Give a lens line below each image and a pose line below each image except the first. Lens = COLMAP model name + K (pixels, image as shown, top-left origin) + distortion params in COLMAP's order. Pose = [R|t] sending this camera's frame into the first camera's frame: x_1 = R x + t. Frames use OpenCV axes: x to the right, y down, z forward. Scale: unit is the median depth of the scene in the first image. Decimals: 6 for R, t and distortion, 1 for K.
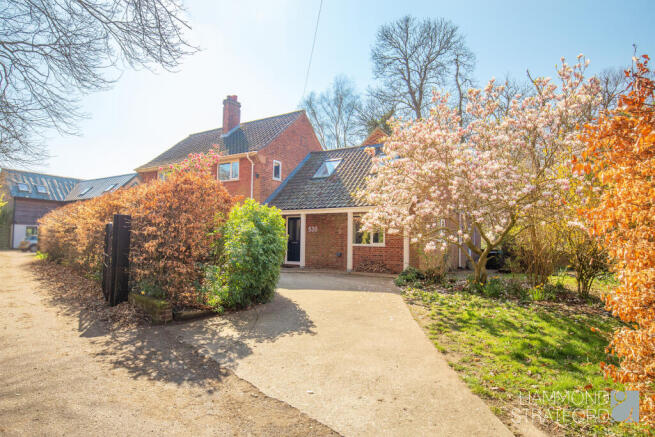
lens RADIAL K [[369.2, 0, 332.2], [0, 369.2, 218.6], [0, 0, 1]] dist [-0.017080, 0.000076]
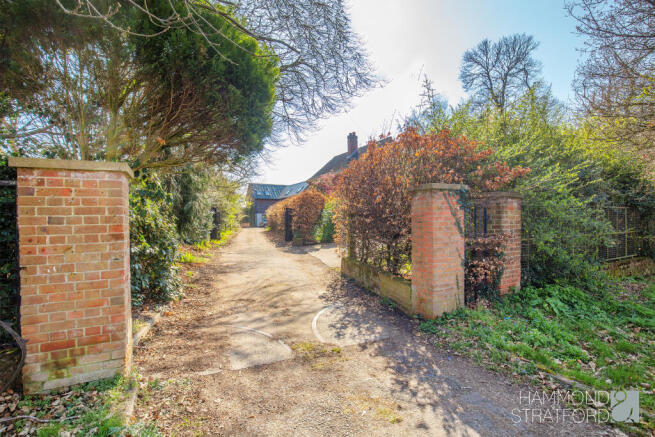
lens RADIAL K [[307.5, 0, 326.8], [0, 307.5, 217.1], [0, 0, 1]] dist [-0.021840, 0.000040]
pose [[0.880350, -0.030781, -0.473326, 0.216392], [0.053825, 0.997929, 0.035214, -0.001552], [0.471262, -0.056478, 0.880183, -0.246544]]
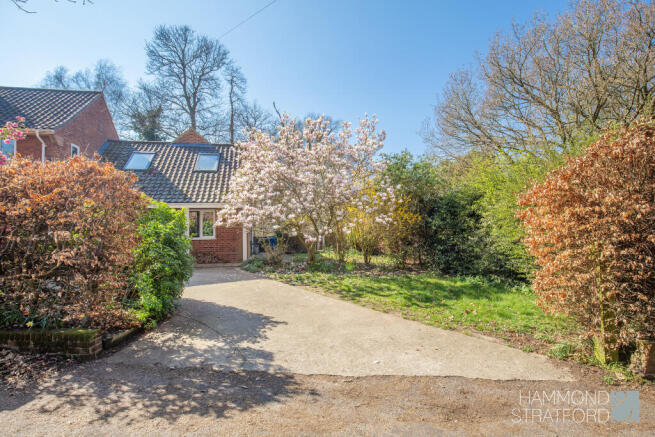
lens RADIAL K [[307.5, 0, 326.9], [0, 307.5, 217.7], [0, 0, 1]] dist [-0.021840, 0.000040]
pose [[0.729605, -0.002169, 0.683866, -0.117088], [-0.013183, 0.999765, 0.017236, -0.004429], [-0.683742, -0.021591, 0.729404, 0.048476]]
